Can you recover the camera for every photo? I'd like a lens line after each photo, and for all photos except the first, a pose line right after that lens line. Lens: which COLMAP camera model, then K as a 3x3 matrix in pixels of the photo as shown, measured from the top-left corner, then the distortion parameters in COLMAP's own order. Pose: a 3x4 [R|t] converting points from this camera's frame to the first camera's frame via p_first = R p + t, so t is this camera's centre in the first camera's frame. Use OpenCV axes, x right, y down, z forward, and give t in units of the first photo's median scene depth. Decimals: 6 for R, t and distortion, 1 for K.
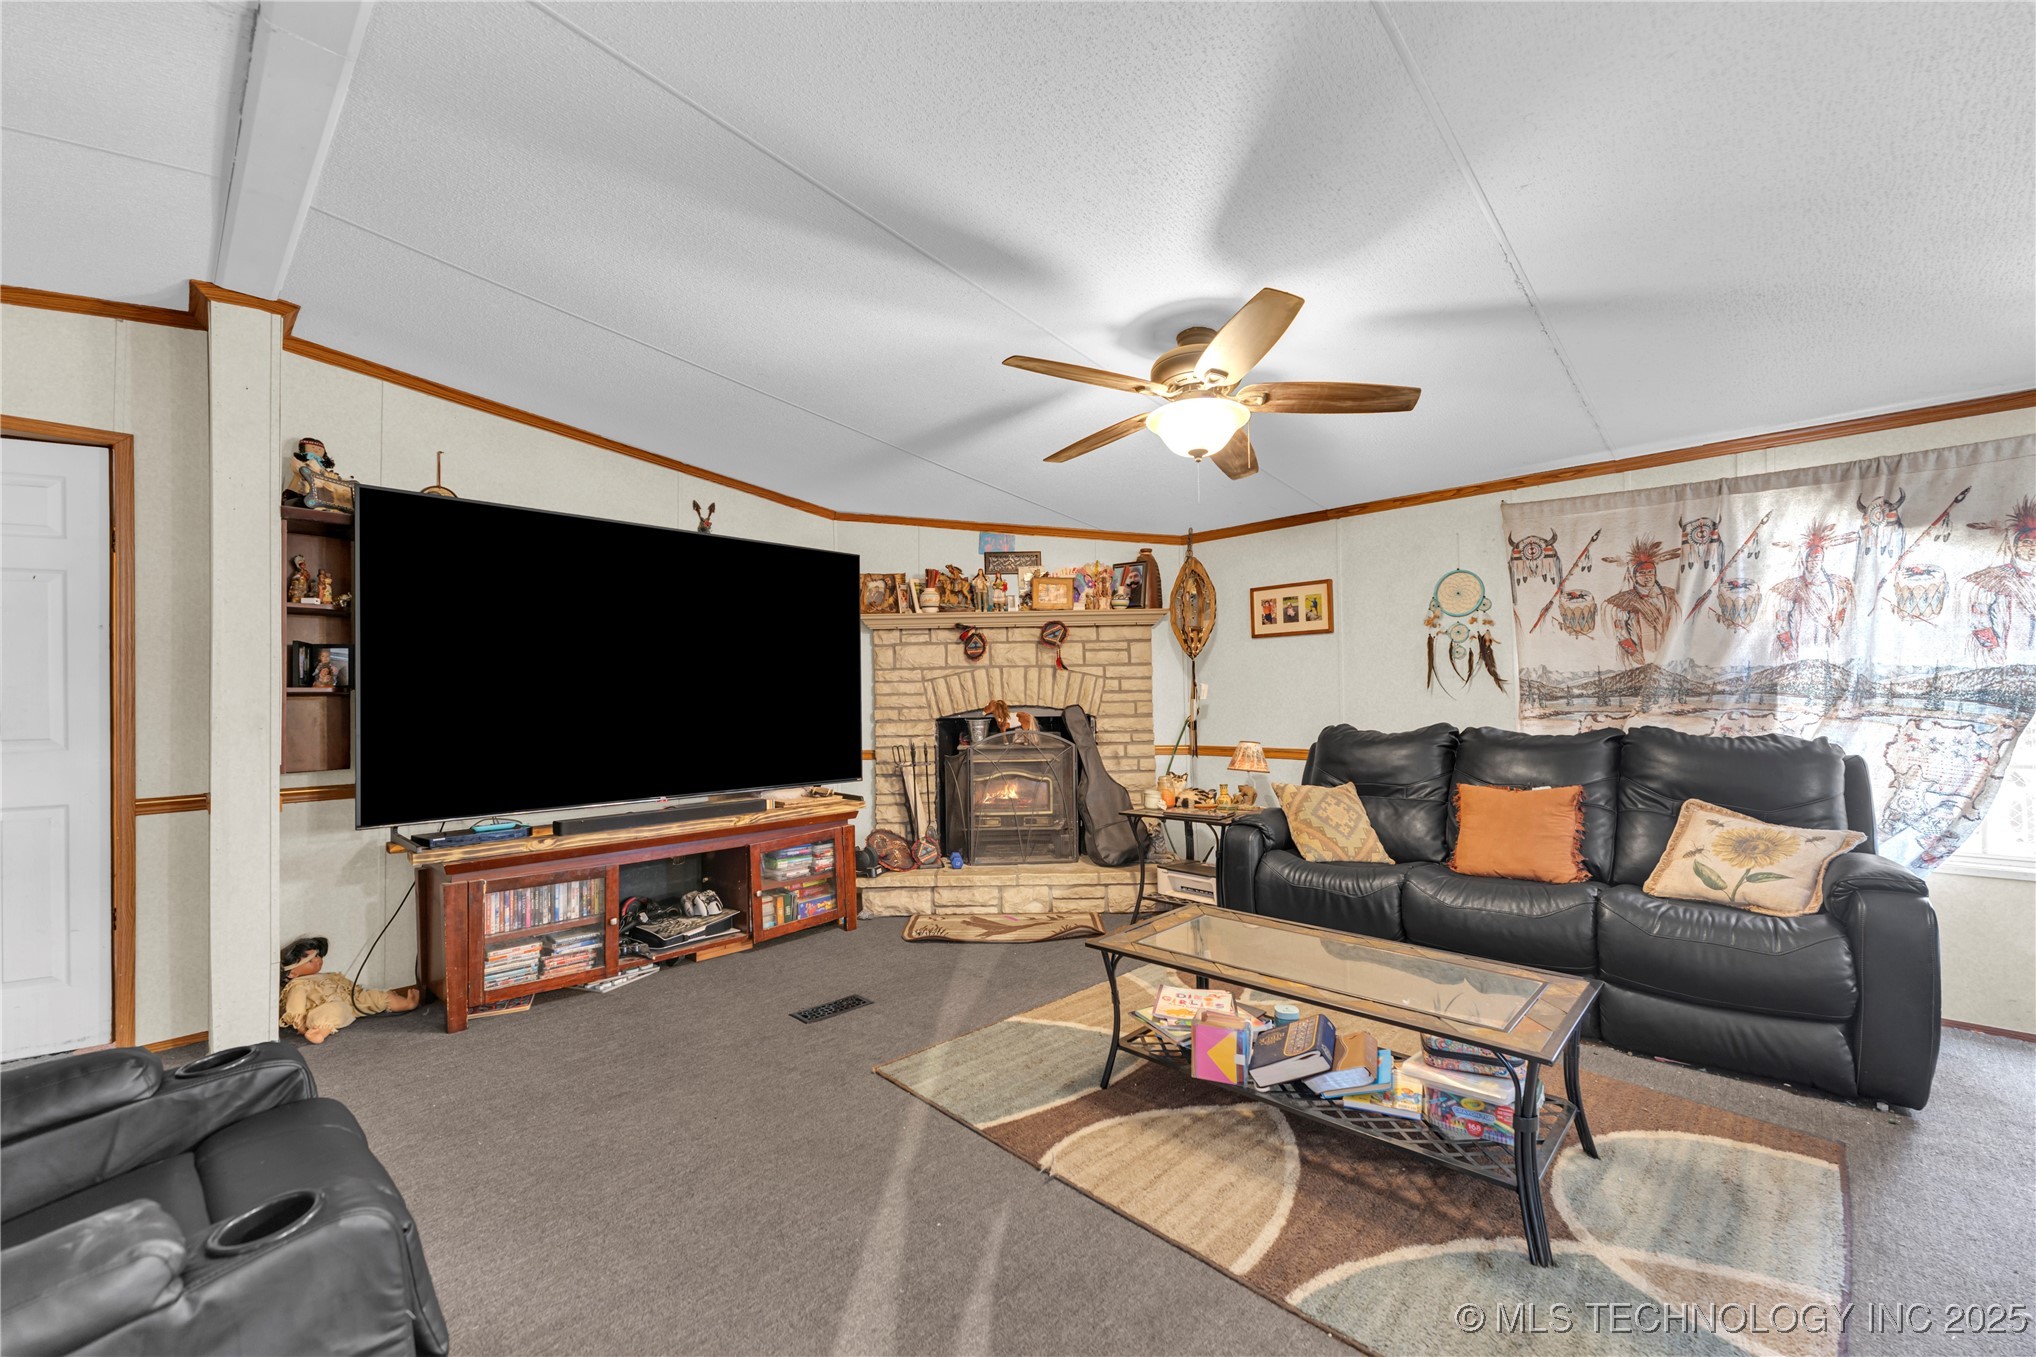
lens RADIAL K [[820.3, 0, 988.5], [0, 820.3, 689.6], [0, 0, 1]] dist [0.002951, 0.000880]
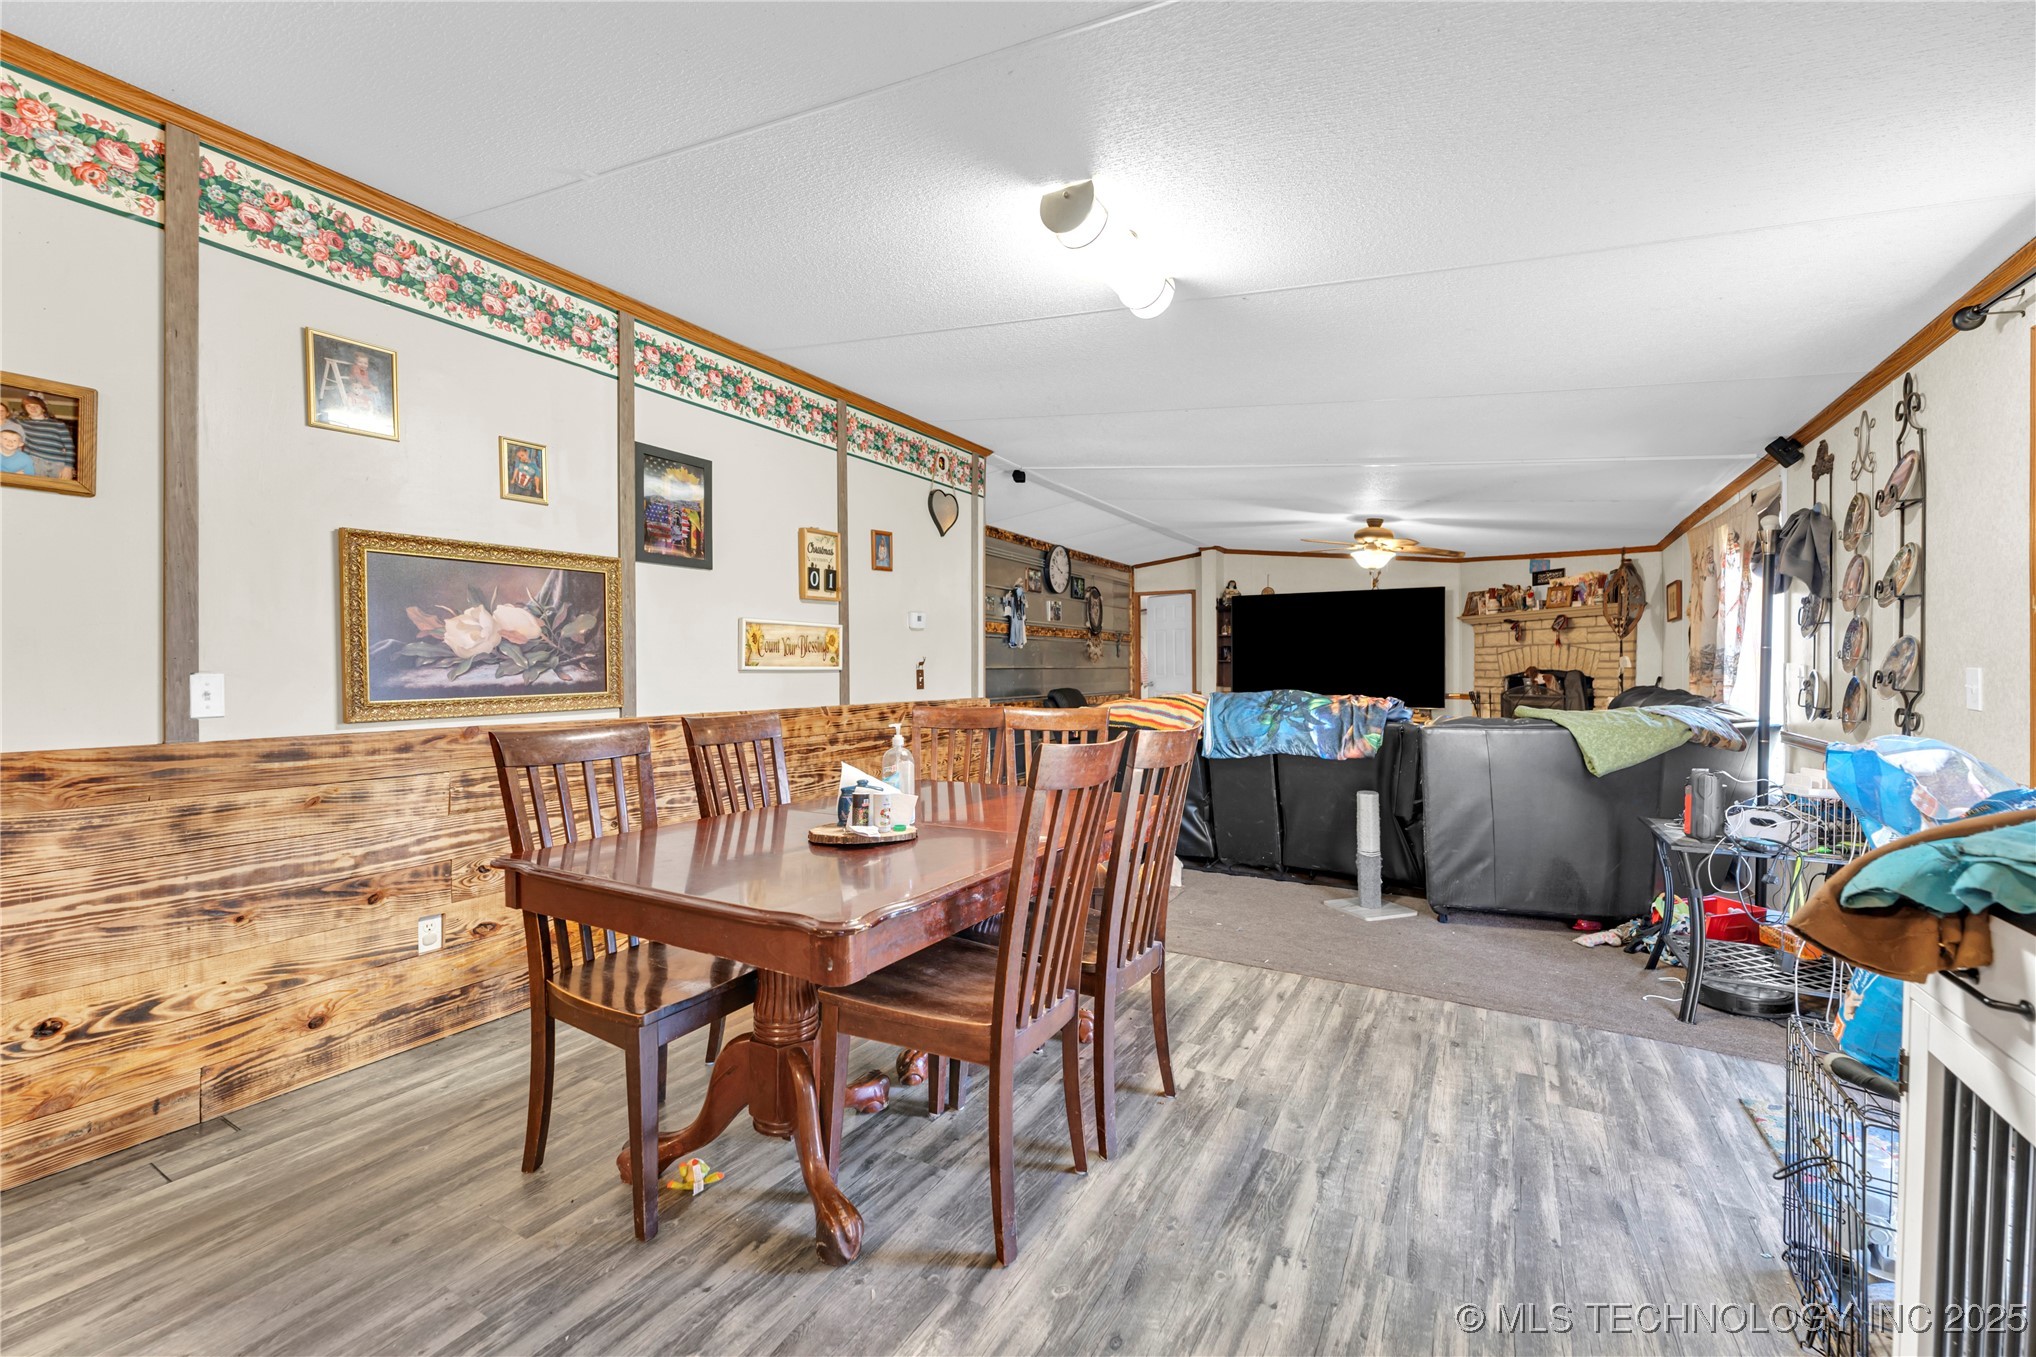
lens RADIAL K [[820.3, 0, 1027.4], [0, 820.3, 671.0], [0, 0, 1]] dist [0.002951, 0.000880]
pose [[0.257408, 0.015533, -0.966178, 1.960005], [0.012934, 0.999726, 0.019518, -0.032006], [0.966216, -0.017521, 0.257137, -0.546752]]
